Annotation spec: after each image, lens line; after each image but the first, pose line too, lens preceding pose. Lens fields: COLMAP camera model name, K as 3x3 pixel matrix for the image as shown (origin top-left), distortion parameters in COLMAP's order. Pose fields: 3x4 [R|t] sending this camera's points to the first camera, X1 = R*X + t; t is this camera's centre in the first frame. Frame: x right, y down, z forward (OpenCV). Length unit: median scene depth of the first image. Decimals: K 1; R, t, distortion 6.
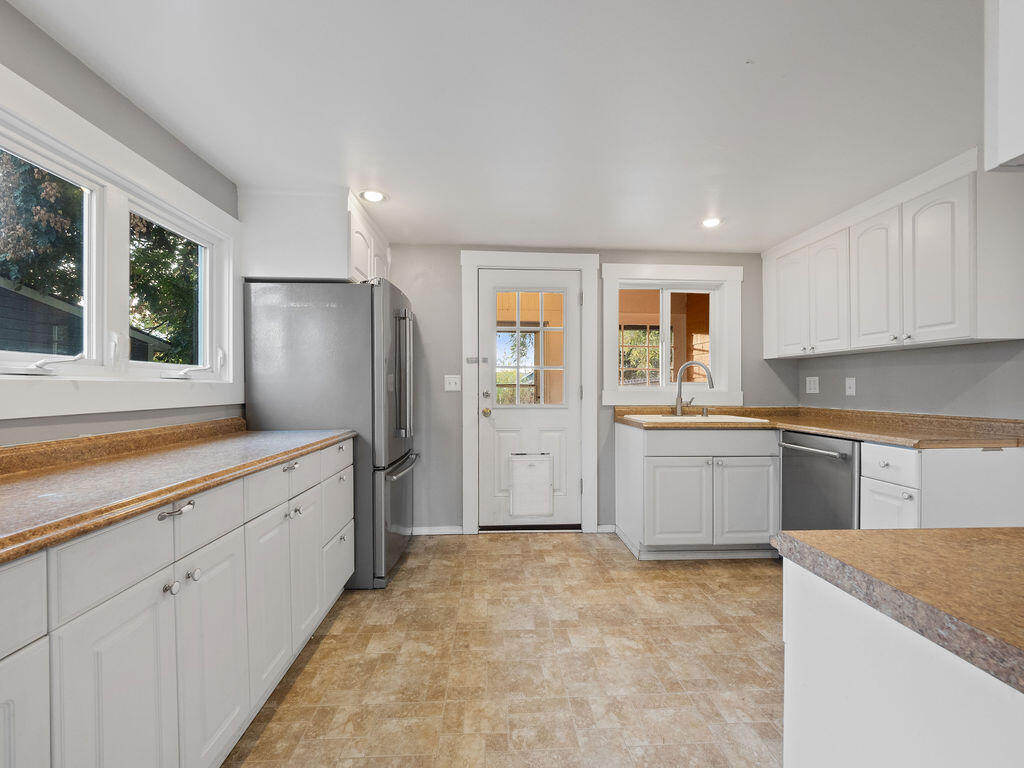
lens RADIAL K [[428.7, 0, 512.0], [0, 428.7, 384.0], [0, 0, 1]] dist [-0.010747, 0.000121]
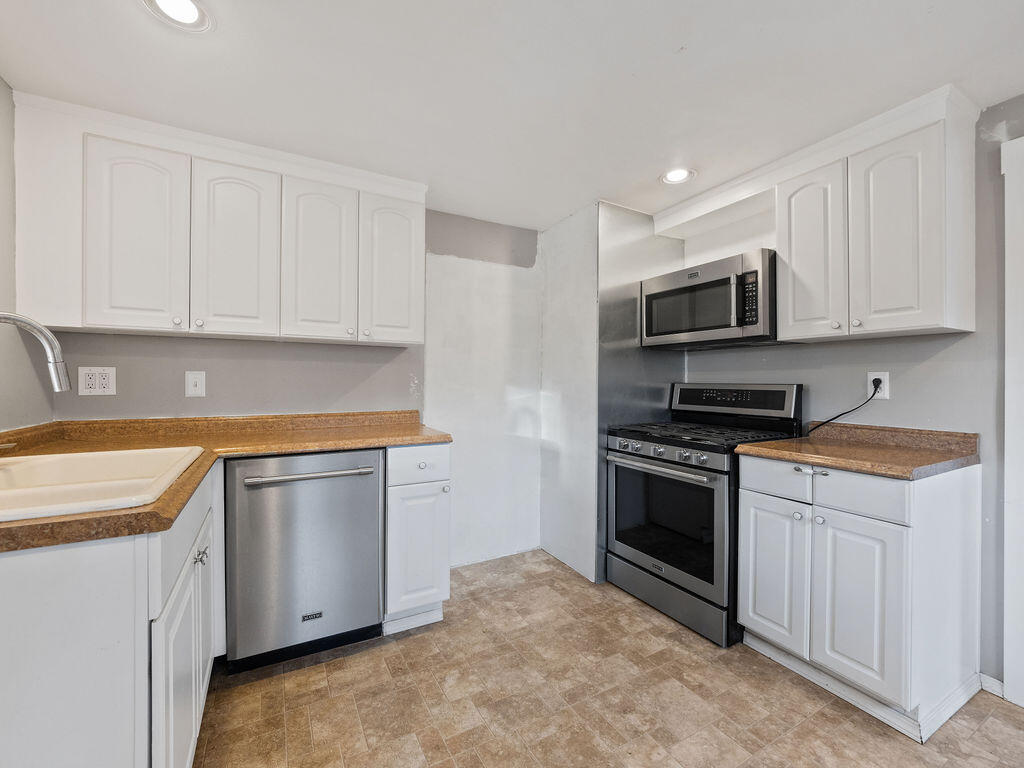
lens RADIAL K [[434.7, 0, 513.3], [0, 434.7, 377.3], [0, 0, 1]] dist [-0.008734, -0.000038]
pose [[-0.444171, 0.005896, 0.895923, -0.078856], [-0.012993, 0.999831, -0.013021, -0.001996], [-0.895848, -0.017424, -0.444019, 0.921451]]
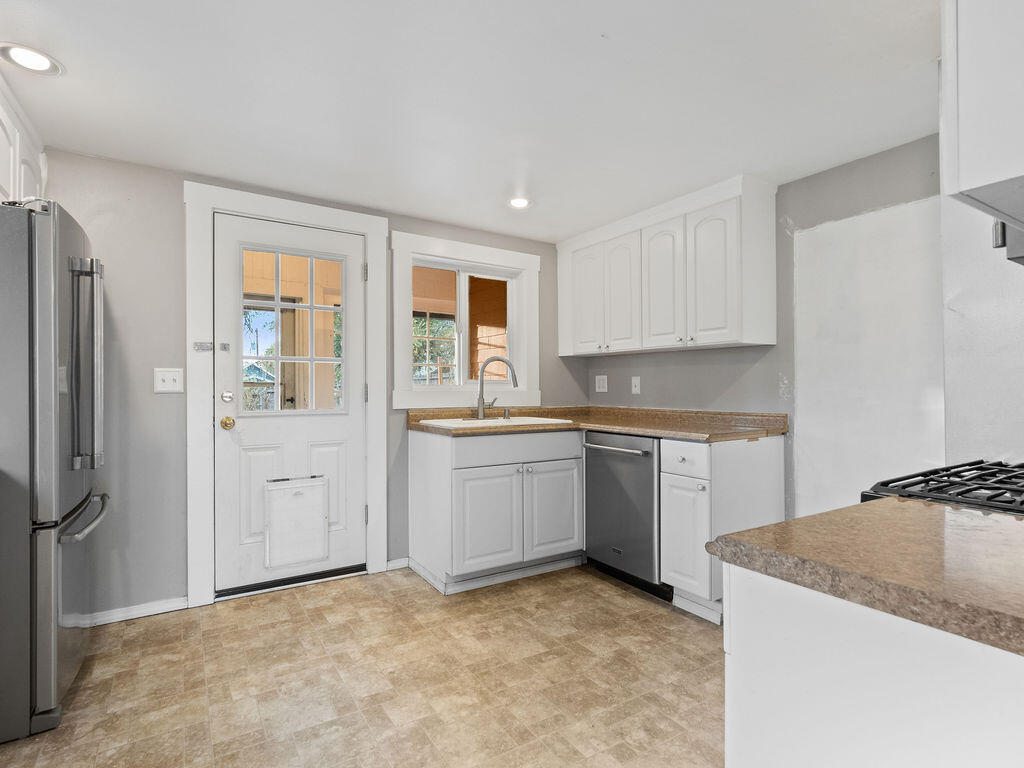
lens RADIAL K [[525.9, 0, 505.3], [0, 525.9, 380.8], [0, 0, 1]] dist [-0.000162, -0.001433]
pose [[0.872416, 0.003273, 0.488754, -0.102656], [-0.001919, 0.999993, -0.003270, 0.000266], [-0.488761, 0.001915, 0.872416, 0.057218]]
